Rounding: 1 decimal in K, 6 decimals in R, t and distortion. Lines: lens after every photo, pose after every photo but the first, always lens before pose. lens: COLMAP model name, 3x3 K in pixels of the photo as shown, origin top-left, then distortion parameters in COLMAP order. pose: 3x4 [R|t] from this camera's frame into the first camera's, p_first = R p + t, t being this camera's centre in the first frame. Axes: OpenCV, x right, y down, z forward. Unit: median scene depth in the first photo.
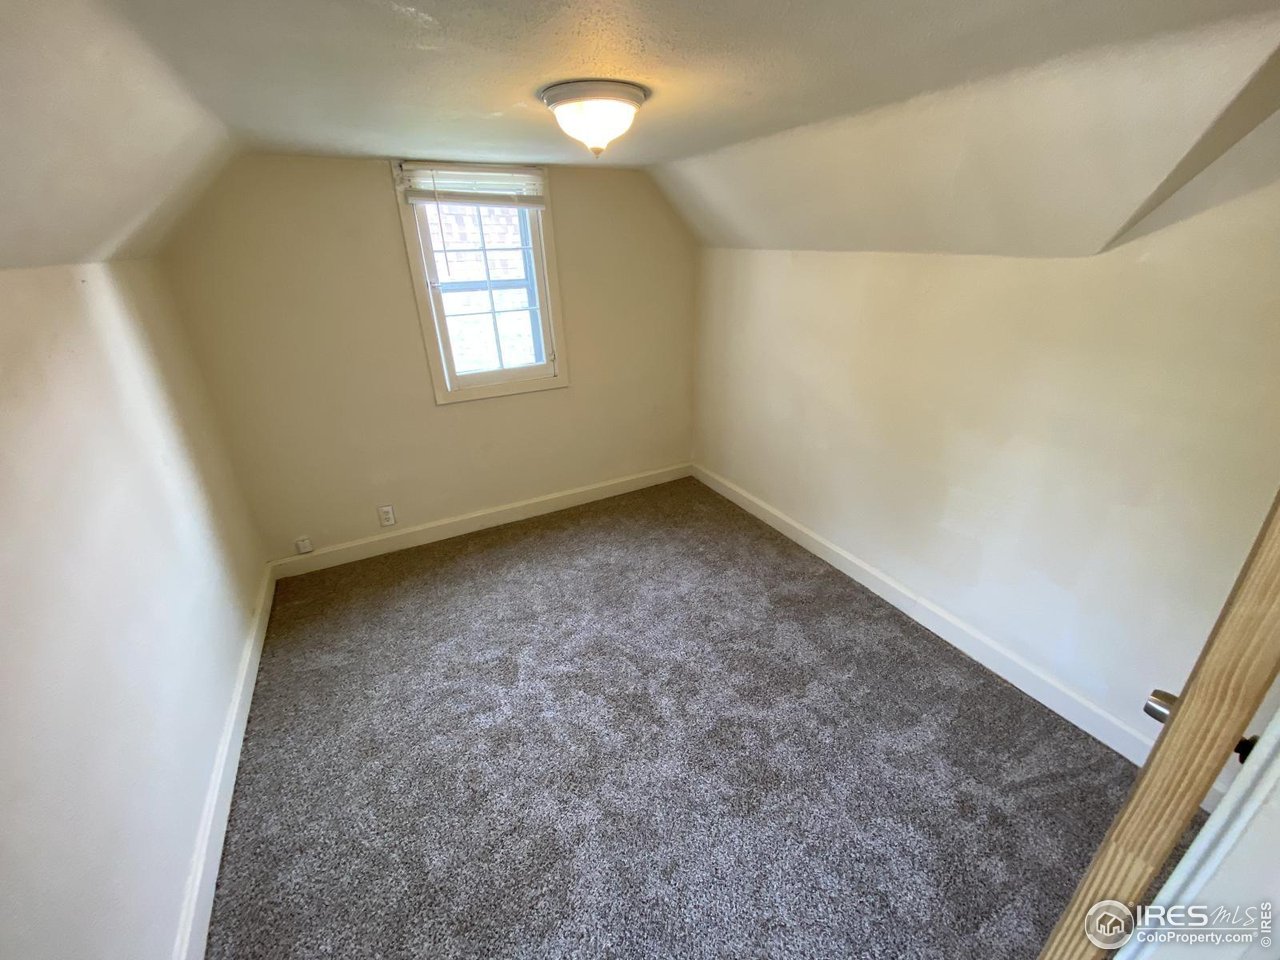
lens RADIAL K [[528.1, 0, 632.6], [0, 528.1, 484.5], [0, 0, 1]] dist [0.002795, 0.000526]
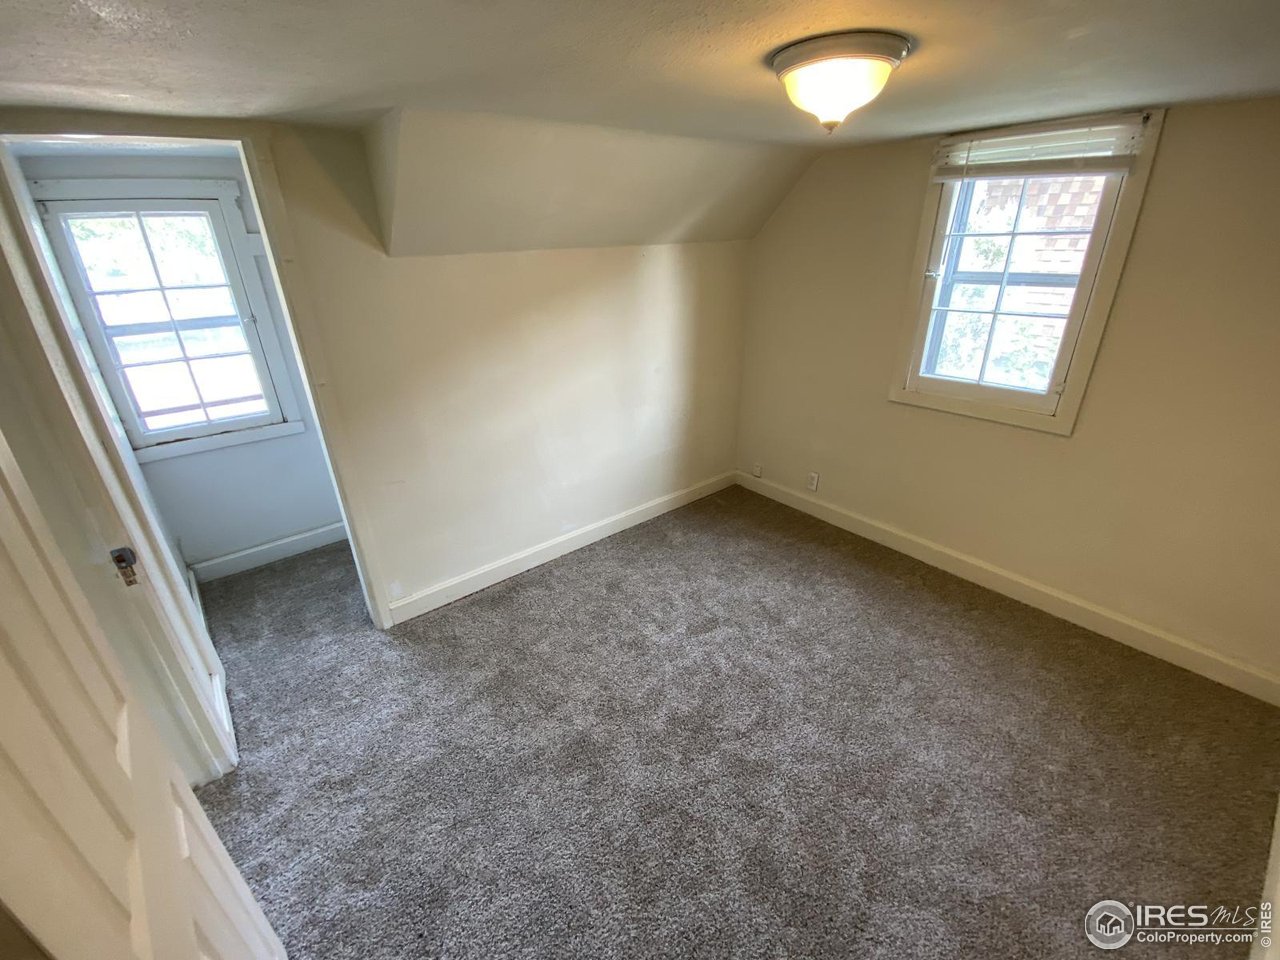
lens RADIAL K [[528.1, 0, 632.0], [0, 528.1, 475.5], [0, 0, 1]] dist [0.002795, 0.000526]
pose [[0.169138, 0.414395, -0.894242, 0.528151], [-0.385332, 0.862901, 0.326989, -0.195290], [0.907145, 0.289274, 0.305629, 0.396866]]
